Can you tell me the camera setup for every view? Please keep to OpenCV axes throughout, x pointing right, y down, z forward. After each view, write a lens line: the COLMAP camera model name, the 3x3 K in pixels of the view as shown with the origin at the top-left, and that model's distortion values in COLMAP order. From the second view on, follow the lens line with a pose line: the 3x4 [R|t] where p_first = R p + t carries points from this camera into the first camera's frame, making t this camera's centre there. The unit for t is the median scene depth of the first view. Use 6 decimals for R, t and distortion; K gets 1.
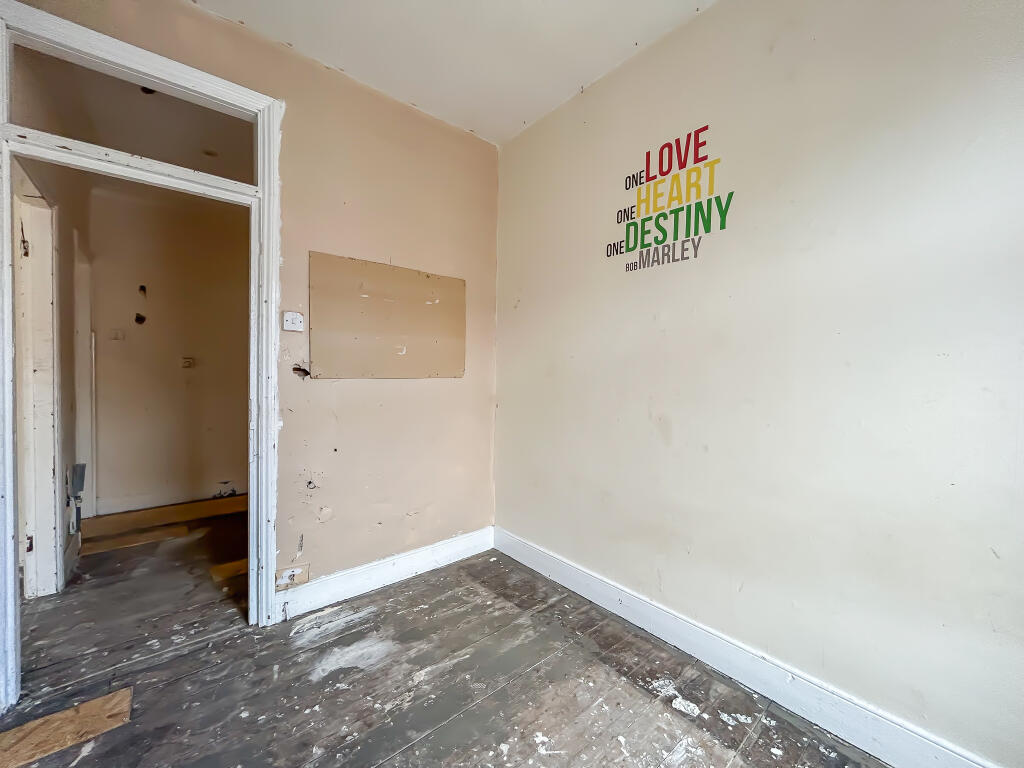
lens RADIAL K [[414.9, 0, 512.8], [0, 414.9, 388.5], [0, 0, 1]] dist [-0.002552, -0.000096]
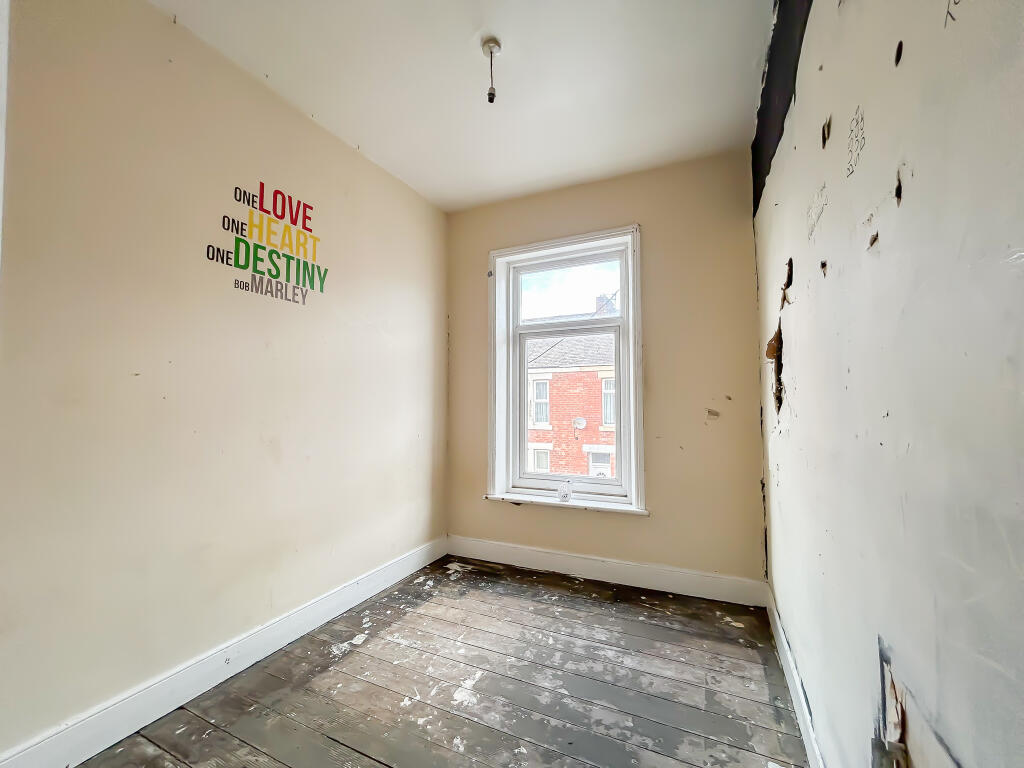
lens RADIAL K [[414.9, 0, 514.3], [0, 414.9, 388.1], [0, 0, 1]] dist [-0.002552, -0.000096]
pose [[-0.421123, 0.013149, 0.906908, -0.900620], [0.025974, 0.999660, -0.002433, -0.046846], [-0.906631, 0.022532, -0.421321, 0.921658]]
